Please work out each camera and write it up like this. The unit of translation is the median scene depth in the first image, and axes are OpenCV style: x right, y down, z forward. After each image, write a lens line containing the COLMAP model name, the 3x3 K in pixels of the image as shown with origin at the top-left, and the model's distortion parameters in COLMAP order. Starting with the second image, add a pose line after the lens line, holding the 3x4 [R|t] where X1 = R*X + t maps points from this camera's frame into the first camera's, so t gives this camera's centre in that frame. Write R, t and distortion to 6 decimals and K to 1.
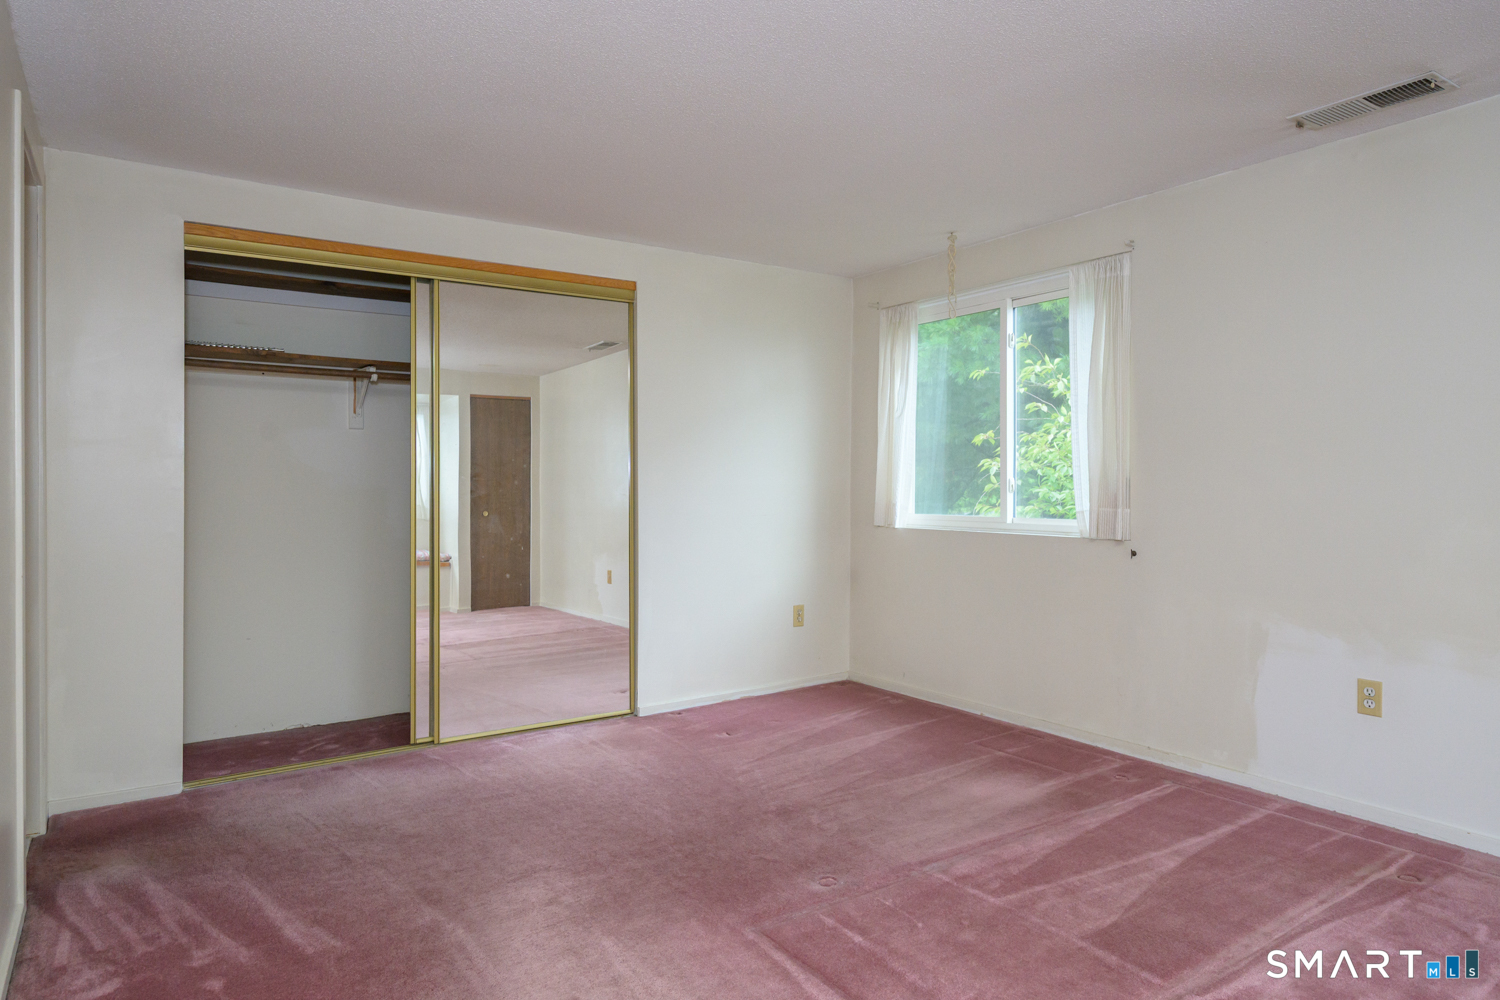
lens RADIAL K [[900.9, 0, 750.0], [0, 900.9, 500.0], [0, 0, 1]] dist [-0.002525, -0.001463]
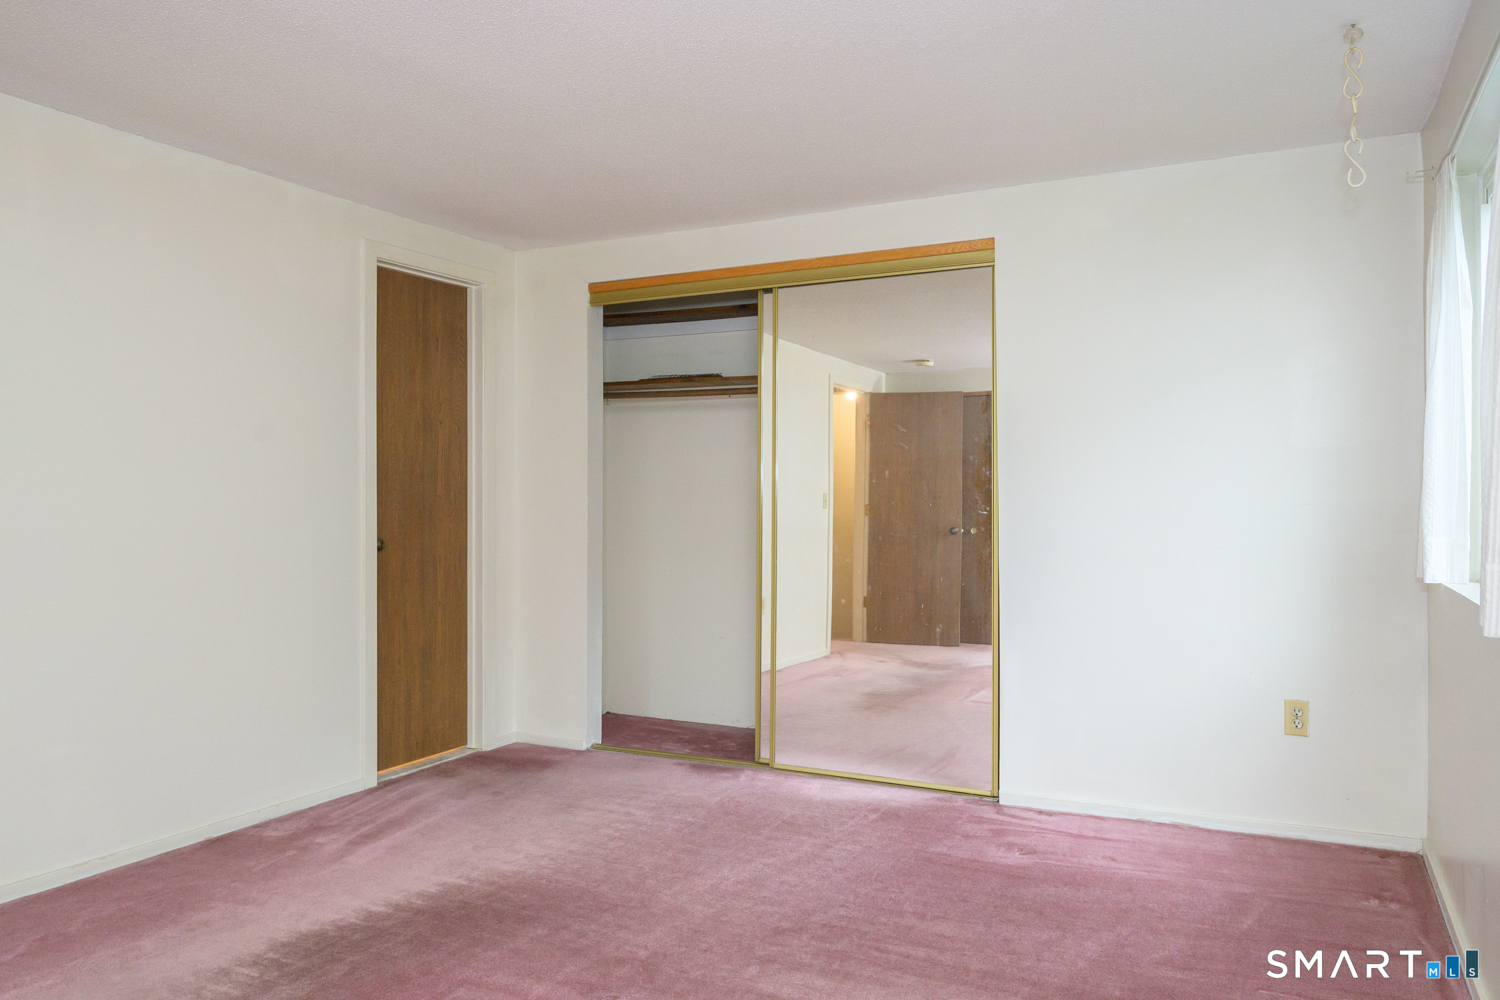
lens RADIAL K [[1070.8, 0, 778.3], [0, 1070.8, 481.8], [0, 0, 1]] dist [0.000009, -0.002458]
pose [[0.488496, -0.007087, -0.872537, 0.662363], [-0.016889, 0.999703, -0.017576, -0.014362], [0.872403, 0.023322, 0.488231, 0.443234]]
